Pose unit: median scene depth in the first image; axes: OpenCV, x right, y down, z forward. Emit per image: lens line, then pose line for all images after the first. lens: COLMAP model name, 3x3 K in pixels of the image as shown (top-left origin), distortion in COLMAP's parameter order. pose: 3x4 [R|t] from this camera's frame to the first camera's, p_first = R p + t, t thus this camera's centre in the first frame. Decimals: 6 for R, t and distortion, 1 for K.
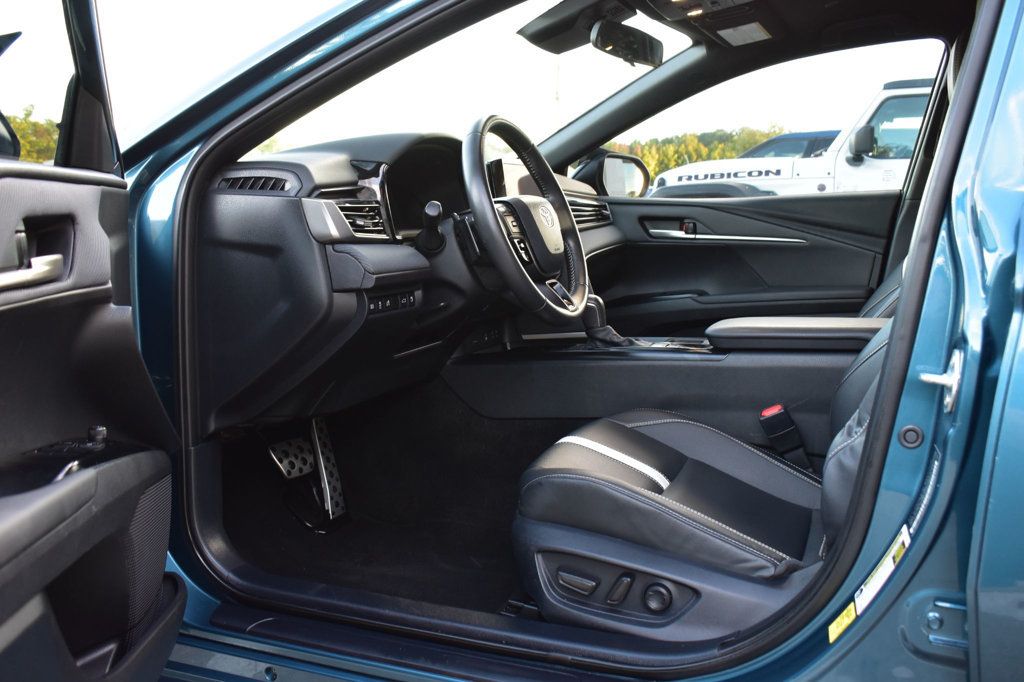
lens RADIAL K [[967.8, 0, 515.5], [0, 967.8, 339.2], [0, 0, 1]] dist [-0.068764, 0.000000]
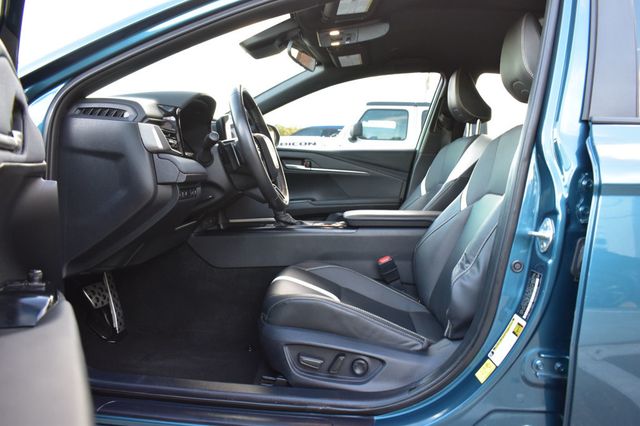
lens RADIAL K [[500.1, 0, 318.5], [0, 500.1, 214.5], [0, 0, 1]] dist [-0.091960, 0.011012]
pose [[0.946395, 0.011819, 0.322796, -0.188677], [-0.000399, 0.999372, -0.035423, 0.025656], [-0.323012, 0.033396, 0.945805, 0.160772]]
